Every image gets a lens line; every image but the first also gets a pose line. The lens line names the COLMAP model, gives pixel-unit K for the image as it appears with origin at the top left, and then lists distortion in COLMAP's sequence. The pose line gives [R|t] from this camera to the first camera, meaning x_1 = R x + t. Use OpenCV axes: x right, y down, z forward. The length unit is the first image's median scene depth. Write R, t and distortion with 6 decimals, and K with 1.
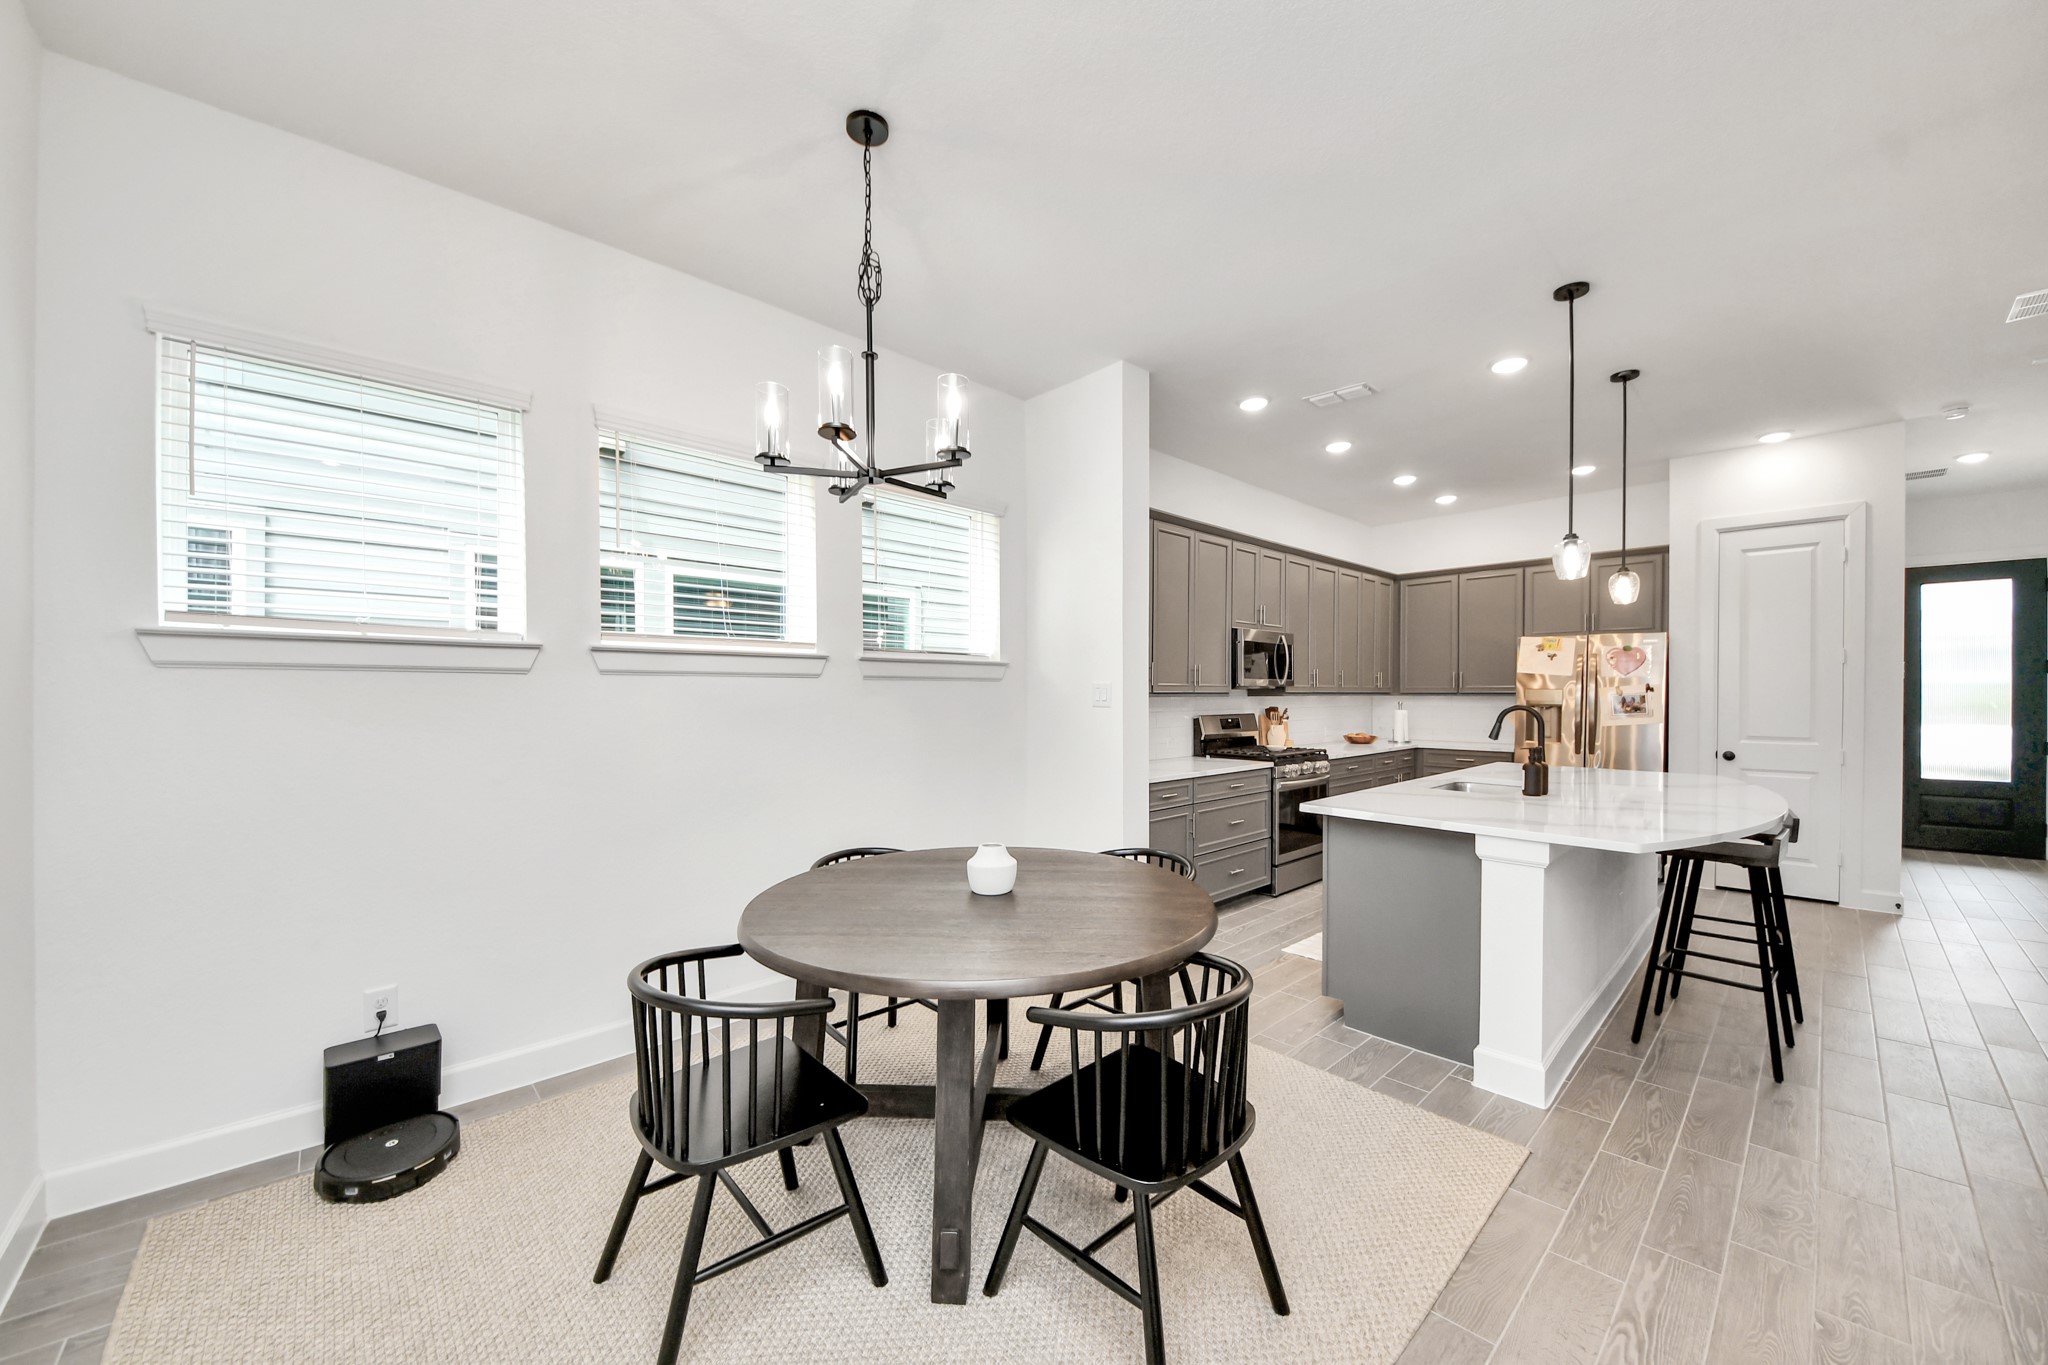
lens RADIAL K [[750.7, 0, 1016.4], [0, 750.7, 709.2], [0, 0, 1]] dist [0.007963, -0.015263]
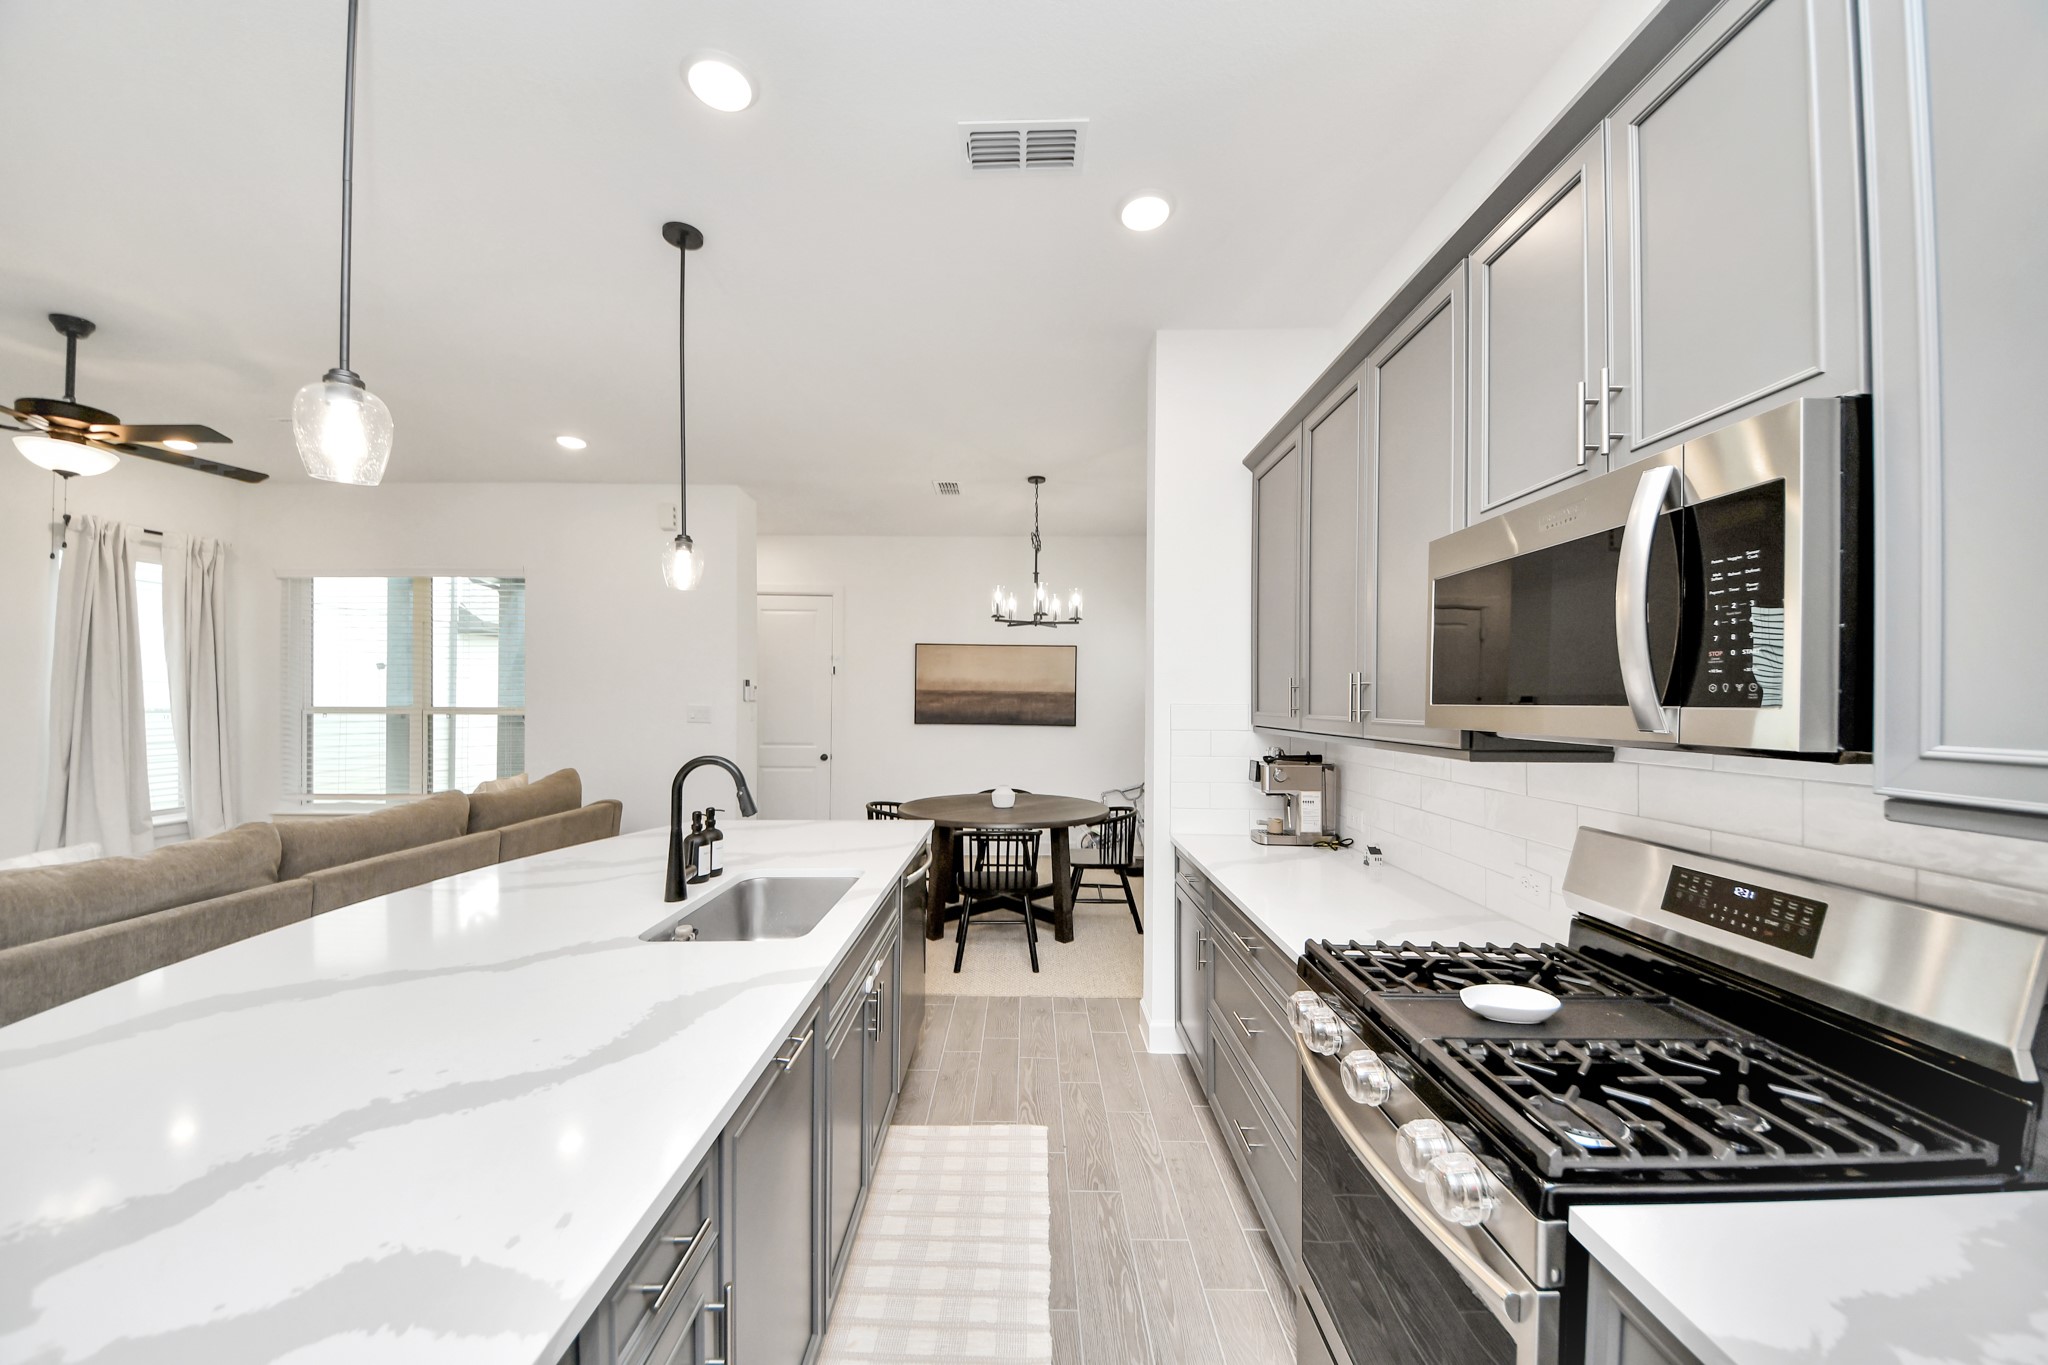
lens RADIAL K [[729.3, 0, 1028.4], [0, 729.3, 697.4], [0, 0, 1]] dist [0.037305, -0.023265]
pose [[-0.678681, -0.006955, -0.734400, 0.600403], [-0.021727, 0.999708, 0.010611, -0.040933], [0.734112, 0.023158, -0.678634, 1.015105]]
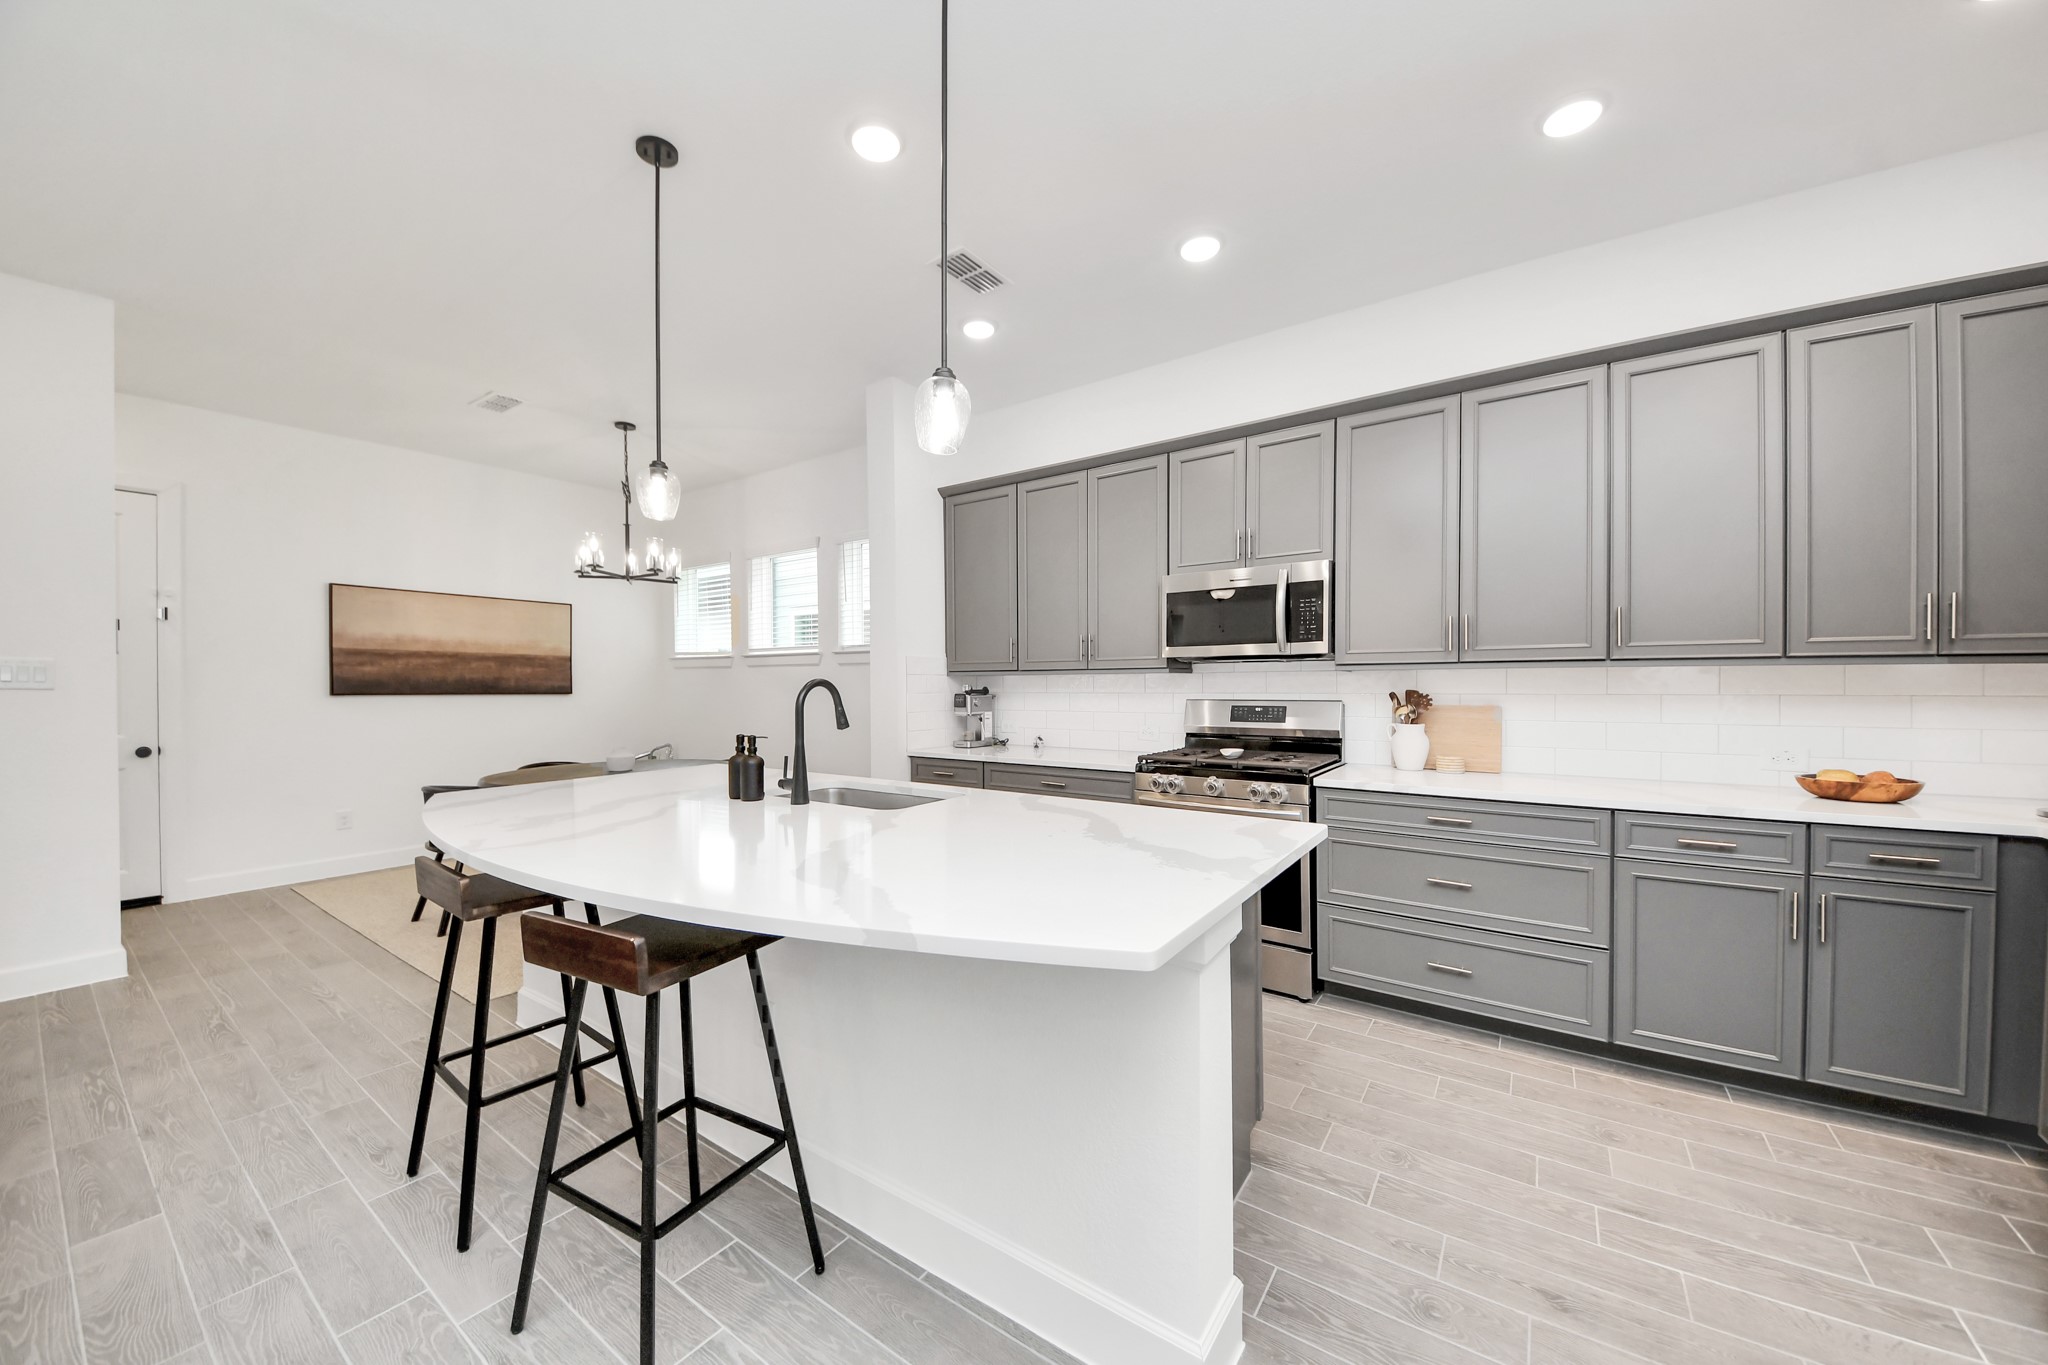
lens RADIAL K [[729.3, 0, 1028.4], [0, 729.3, 697.4], [0, 0, 1]] dist [0.037305, -0.023265]
pose [[0.218582, 0.017186, -0.975667, 0.889374], [-0.014078, 0.999796, 0.014457, -0.001511], [0.975717, 0.010576, 0.218779, 0.674691]]
